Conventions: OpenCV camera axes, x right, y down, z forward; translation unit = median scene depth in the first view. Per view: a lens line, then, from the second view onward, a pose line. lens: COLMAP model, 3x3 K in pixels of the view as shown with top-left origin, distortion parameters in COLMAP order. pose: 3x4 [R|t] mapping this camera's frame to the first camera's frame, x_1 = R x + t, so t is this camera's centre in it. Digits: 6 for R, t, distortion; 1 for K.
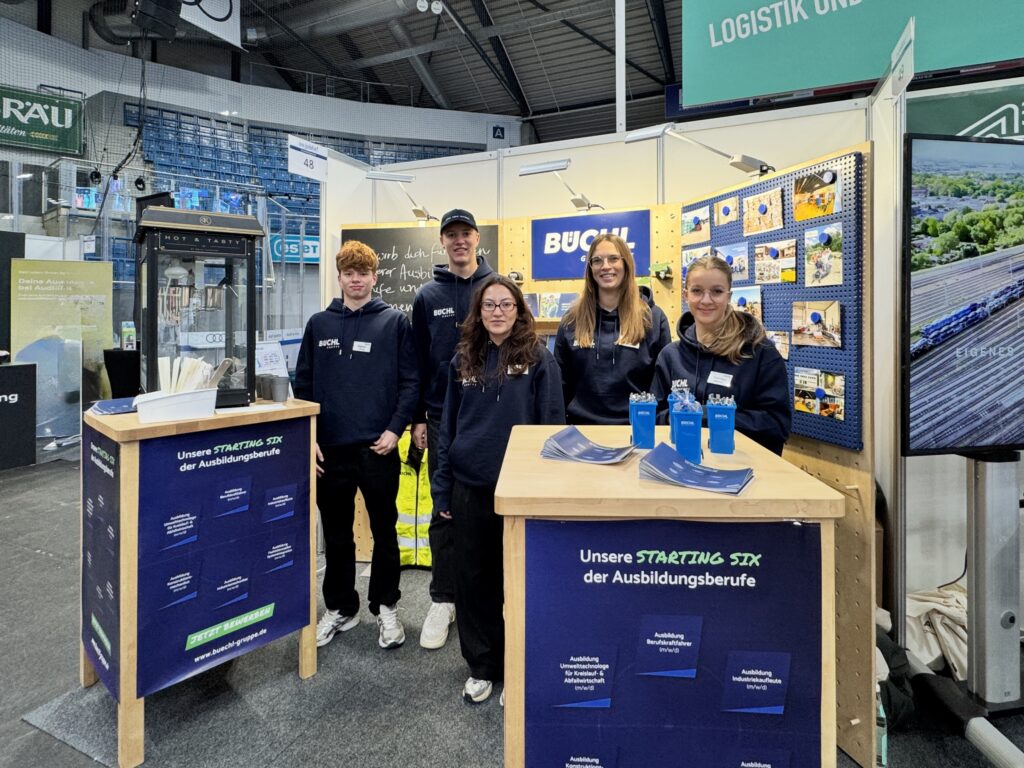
lens RADIAL K [[814.7, 0, 511.6], [0, 814.7, 332.8], [0, 0, 1]] dist [-0.007794, -0.008022]
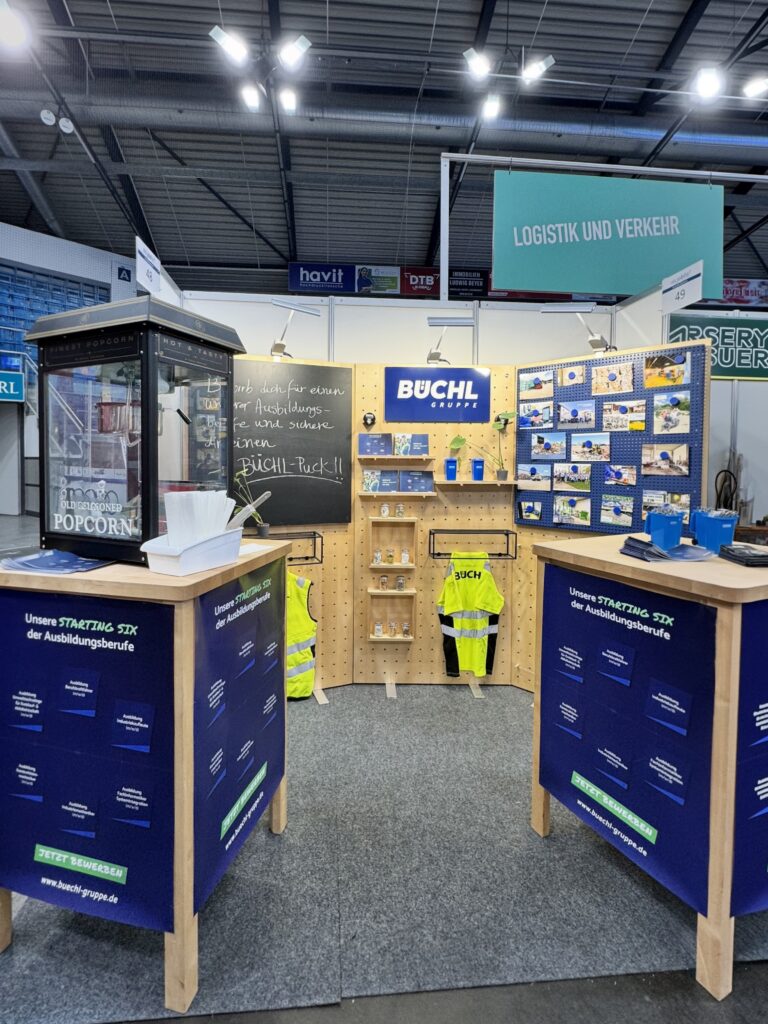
lens RADIAL K [[667.1, 0, 384.0], [0, 667.1, 512.0], [0, 0, 1]] dist [-0.004380, -0.003441]
pose [[0.758751, -0.035741, 0.650400, -0.628752], [0.008051, 0.998932, 0.045501, 0.019442], [-0.651331, -0.029287, 0.758228, 0.335492]]
